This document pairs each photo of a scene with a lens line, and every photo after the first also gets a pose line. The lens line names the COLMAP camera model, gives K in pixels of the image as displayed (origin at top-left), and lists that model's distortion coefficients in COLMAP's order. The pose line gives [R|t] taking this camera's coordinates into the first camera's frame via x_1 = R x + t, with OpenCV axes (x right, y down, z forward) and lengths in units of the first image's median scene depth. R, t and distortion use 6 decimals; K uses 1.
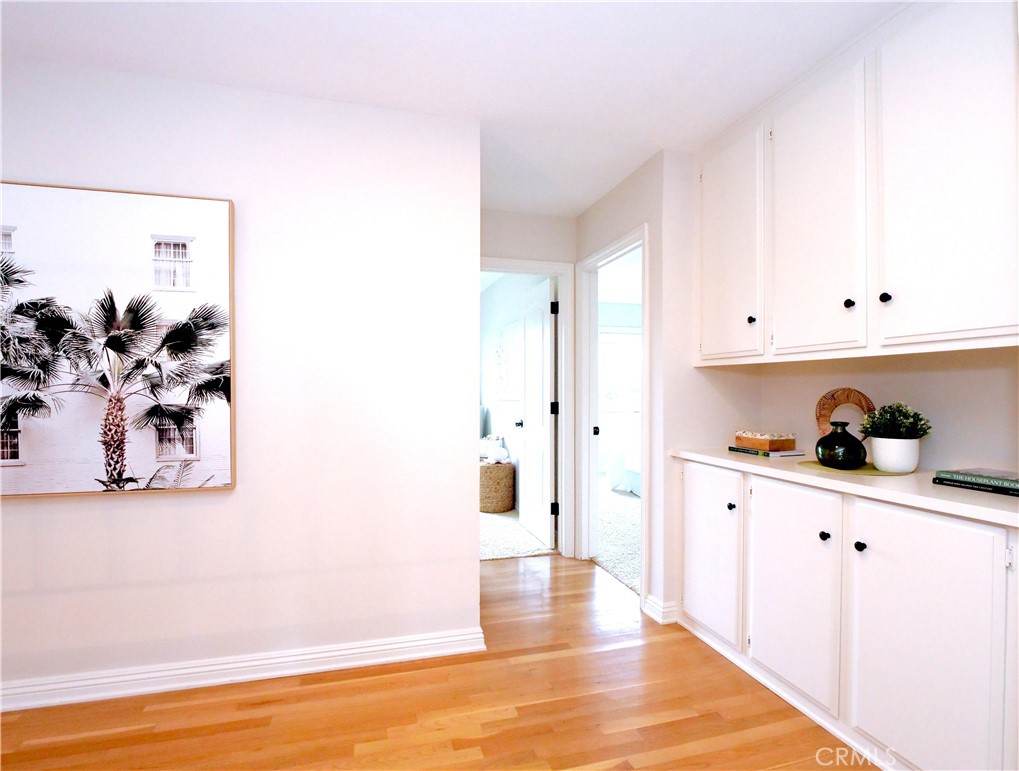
lens RADIAL K [[499.0, 0, 508.1], [0, 499.0, 402.4], [0, 0, 1]] dist [-0.015318, 0.000186]
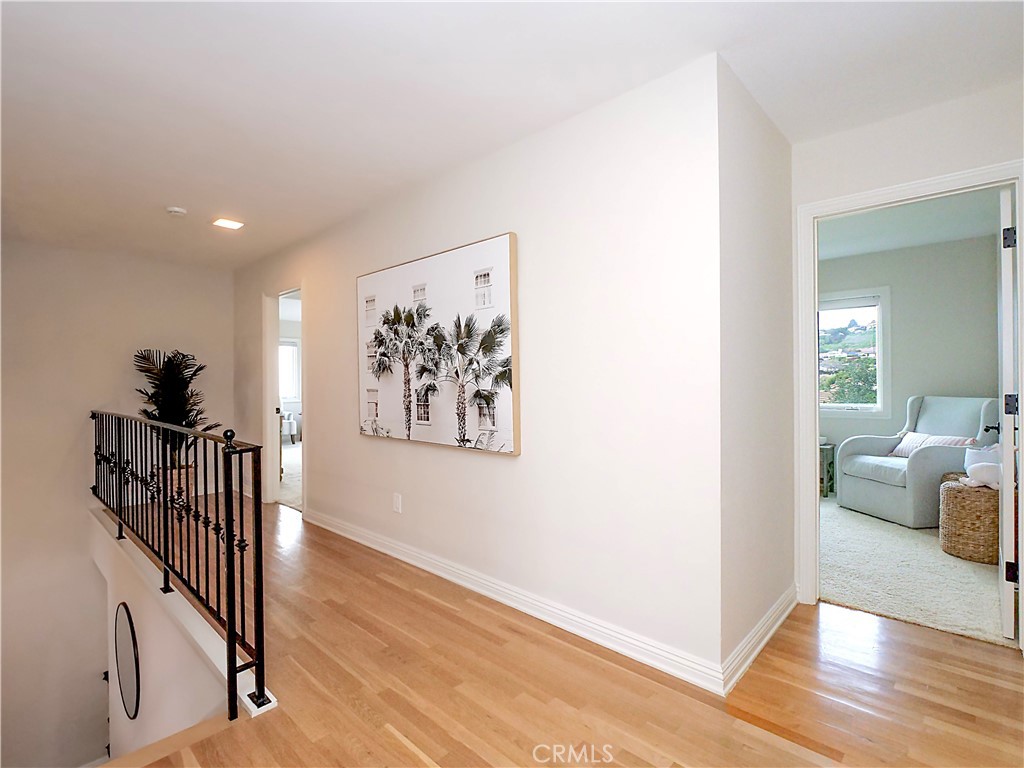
lens RADIAL K [[506.6, 0, 502.3], [0, 506.6, 384.5], [0, 0, 1]] dist [-0.004768, -0.000728]
pose [[0.506048, 0.002390, -0.862502, 0.585751], [-0.010567, 0.999938, -0.003430, -0.005866], [0.862440, 0.010850, 0.506042, 0.324185]]
